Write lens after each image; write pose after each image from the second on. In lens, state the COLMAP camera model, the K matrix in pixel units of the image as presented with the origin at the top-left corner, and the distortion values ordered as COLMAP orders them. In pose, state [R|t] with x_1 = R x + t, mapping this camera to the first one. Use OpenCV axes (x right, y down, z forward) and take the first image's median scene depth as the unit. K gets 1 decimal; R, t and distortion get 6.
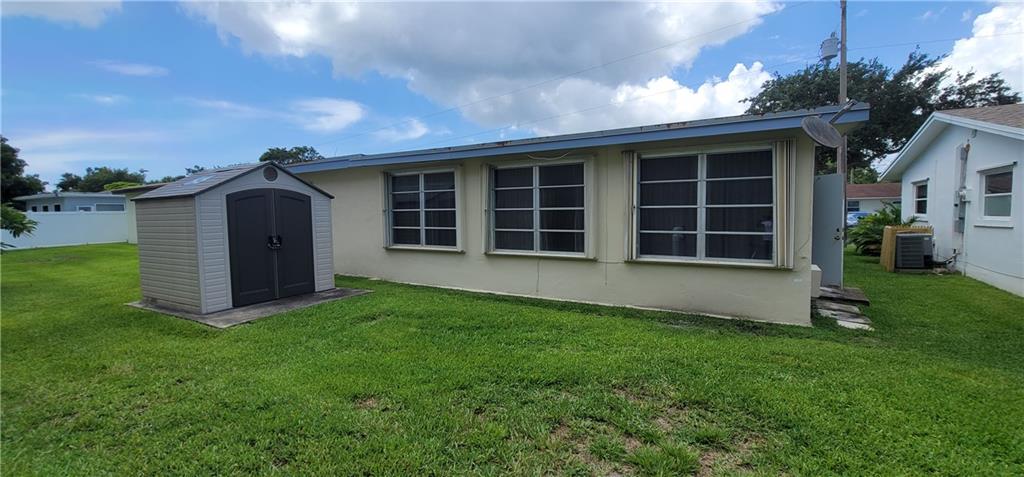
lens RADIAL K [[425.5, 0, 517.4], [0, 425.5, 239.6], [0, 0, 1]] dist [-0.004088, 0.000754]
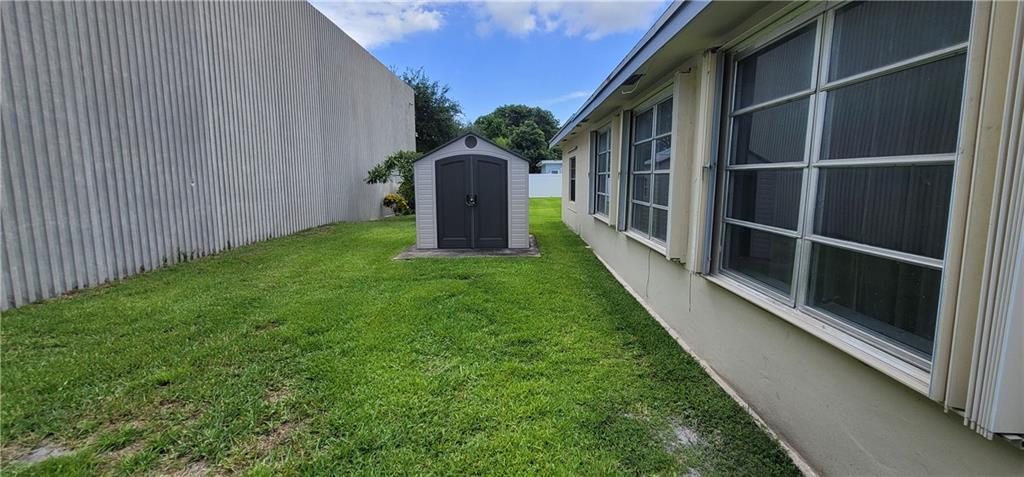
lens RADIAL K [[425.5, 0, 512.3], [0, 425.5, 237.3], [0, 0, 1]] dist [-0.004088, 0.000754]
pose [[0.492957, 0.130355, -0.860233, 0.523613], [-0.059984, 0.991452, 0.115866, -0.036058], [0.867983, -0.005517, 0.496563, 0.506612]]
